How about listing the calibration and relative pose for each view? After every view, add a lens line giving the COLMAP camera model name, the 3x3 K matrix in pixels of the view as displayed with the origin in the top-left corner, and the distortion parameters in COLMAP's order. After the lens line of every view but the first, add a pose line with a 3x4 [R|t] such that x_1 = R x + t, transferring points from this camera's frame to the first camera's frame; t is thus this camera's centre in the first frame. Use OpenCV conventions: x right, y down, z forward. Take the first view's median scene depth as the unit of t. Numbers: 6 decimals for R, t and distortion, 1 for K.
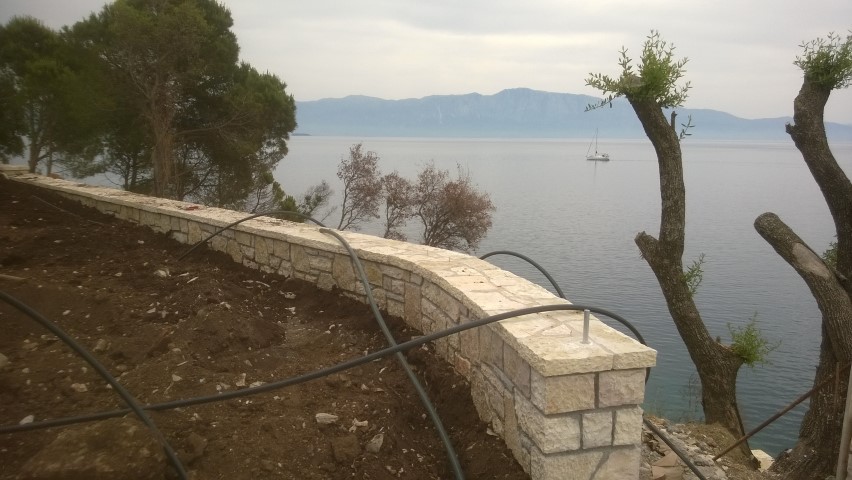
lens RADIAL K [[642.5, 0, 426.0], [0, 642.5, 240.0], [0, 0, 1]] dist [-0.004310, -0.005083]
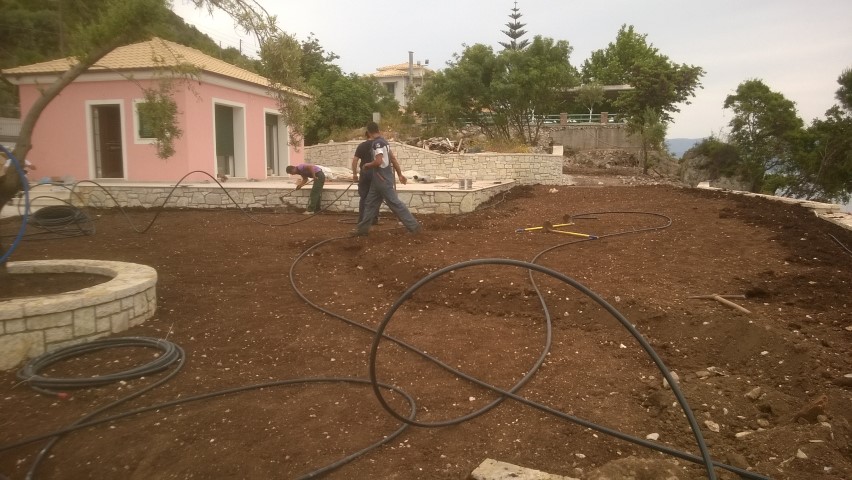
lens RADIAL K [[642.5, 0, 426.0], [0, 642.5, 240.0], [0, 0, 1]] dist [-0.004310, -0.005083]
pose [[0.429995, 0.096964, -0.897609, 0.125706], [-0.150311, 0.988029, 0.034726, -0.022114], [0.890231, 0.119989, 0.439423, 0.118216]]
